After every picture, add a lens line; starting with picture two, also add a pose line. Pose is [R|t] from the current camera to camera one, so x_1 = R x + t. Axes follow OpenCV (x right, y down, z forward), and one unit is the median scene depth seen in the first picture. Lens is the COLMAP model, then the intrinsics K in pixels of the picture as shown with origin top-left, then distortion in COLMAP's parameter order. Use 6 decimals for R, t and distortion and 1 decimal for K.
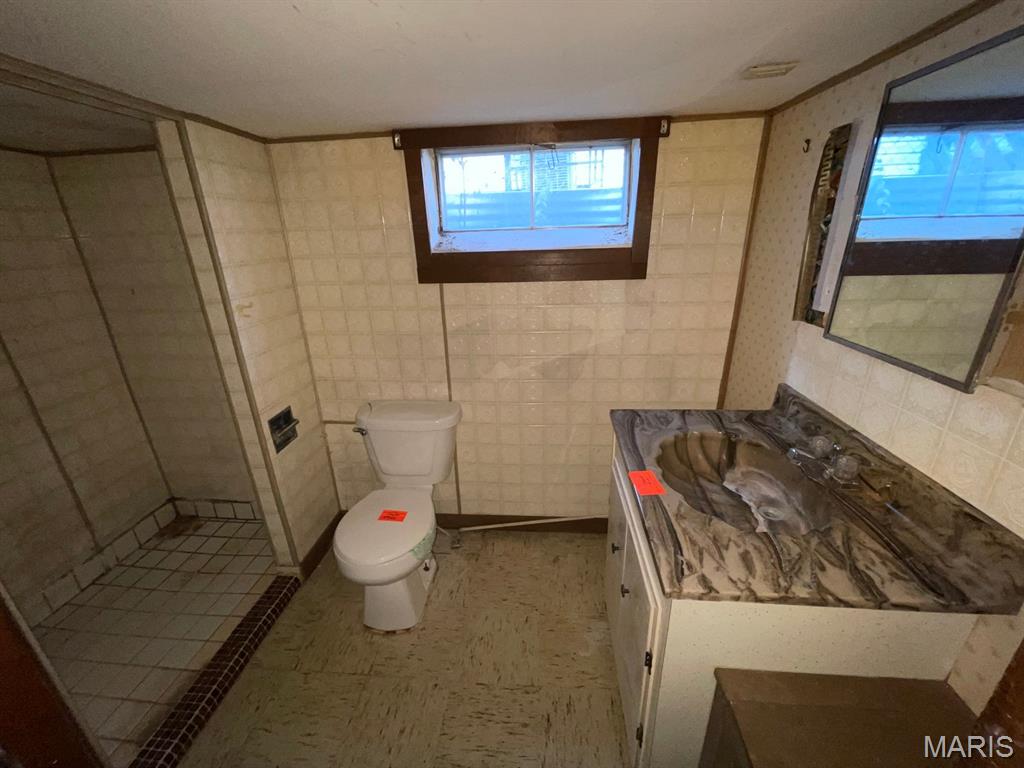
lens RADIAL K [[412.9, 0, 510.8], [0, 412.9, 387.8], [0, 0, 1]] dist [-0.001463, 0.000253]
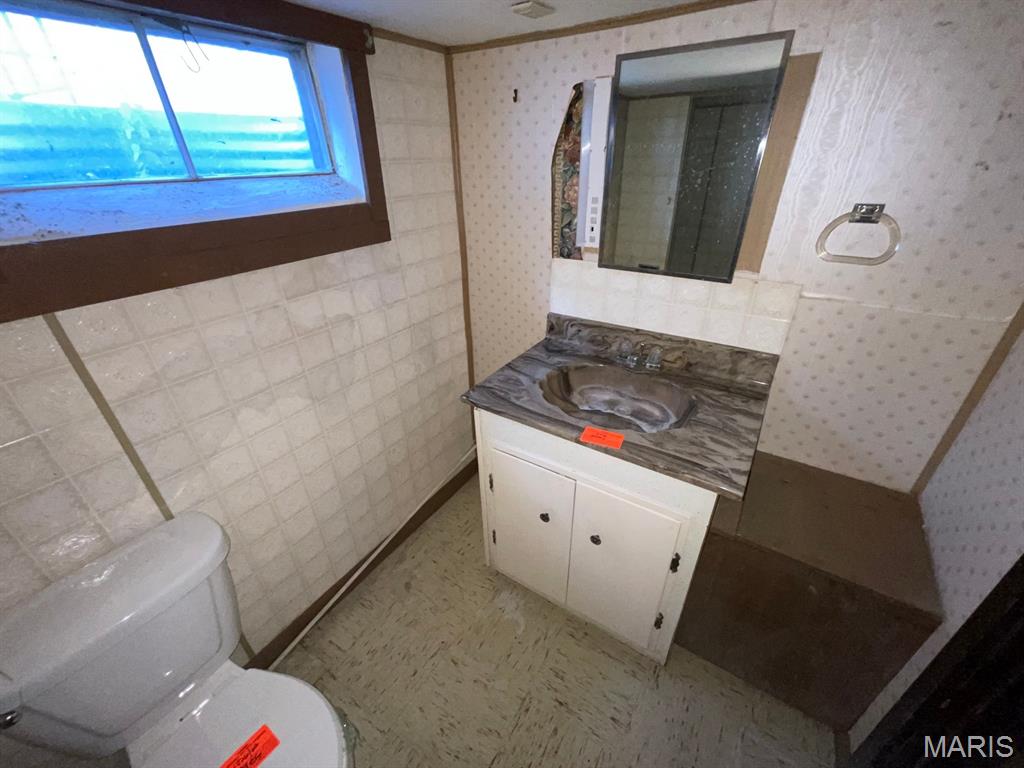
lens RADIAL K [[412.9, 0, 510.8], [0, 412.9, 387.8], [0, 0, 1]] dist [-0.001463, 0.000253]
pose [[0.472167, -0.415315, 0.777543, -0.447496], [0.316594, 0.903103, 0.290128, -0.215100], [-0.822695, 0.109177, 0.557901, 0.495379]]
